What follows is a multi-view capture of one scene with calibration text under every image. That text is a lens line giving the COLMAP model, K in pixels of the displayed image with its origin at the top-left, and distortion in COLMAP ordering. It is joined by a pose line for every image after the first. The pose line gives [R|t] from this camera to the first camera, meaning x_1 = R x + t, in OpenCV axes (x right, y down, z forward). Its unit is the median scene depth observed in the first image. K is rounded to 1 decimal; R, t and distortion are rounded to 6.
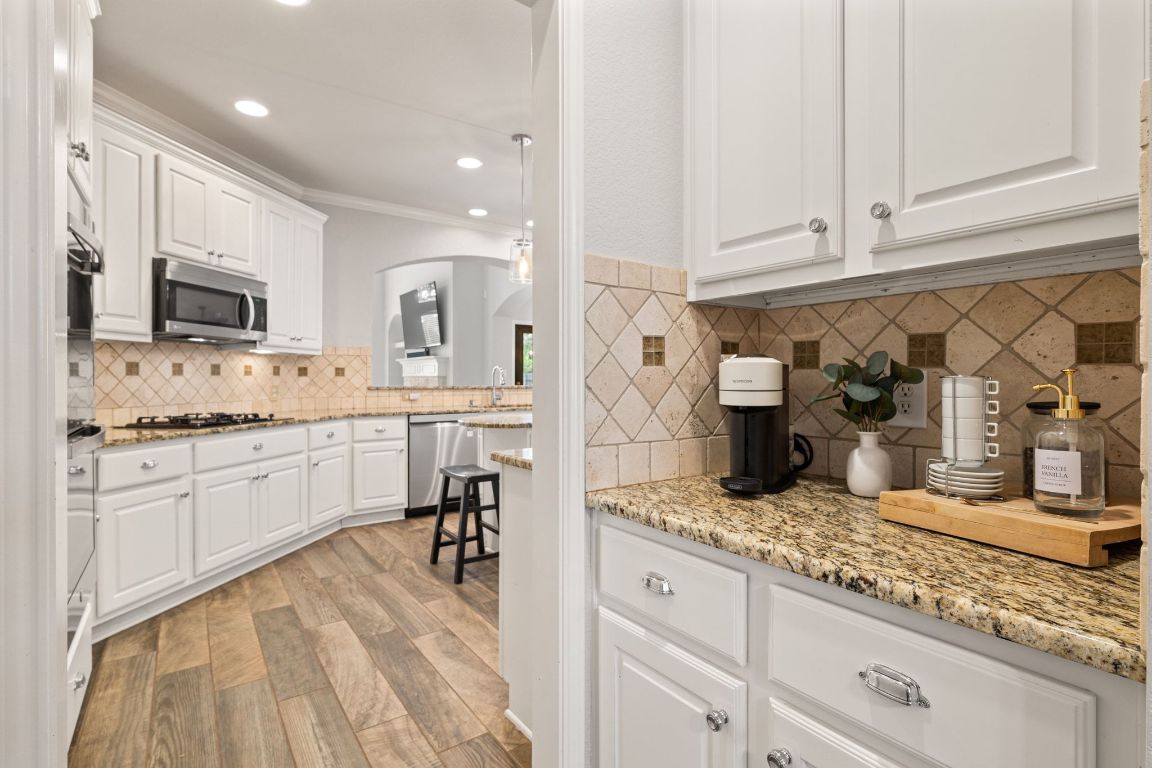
lens RADIAL K [[518.3, 0, 561.9], [0, 518.3, 380.6], [0, 0, 1]] dist [-0.001772, -0.000076]
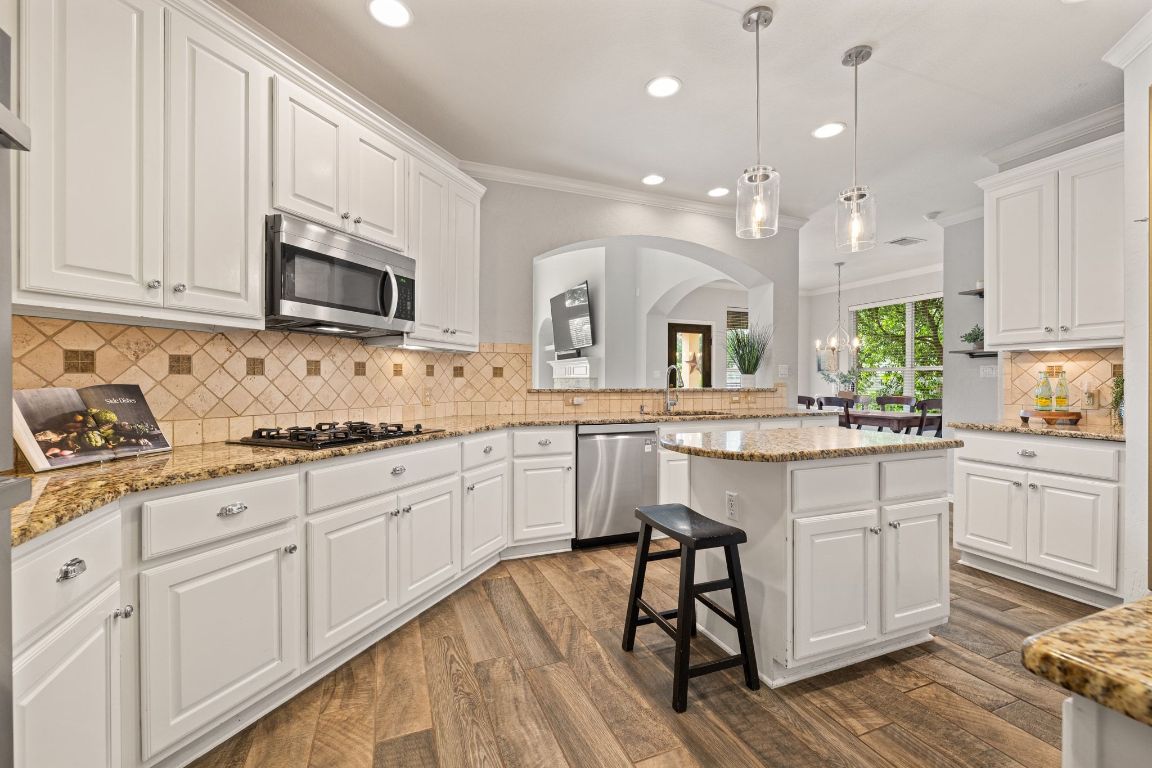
lens RADIAL K [[456.0, 0, 567.6], [0, 456.0, 382.5], [0, 0, 1]] dist [0.000081, -0.000739]
pose [[0.970056, 0.002281, -0.242870, -0.175350], [-0.002290, 0.999997, 0.000245, 0.000008], [0.242870, 0.000319, 0.970059, 0.388321]]
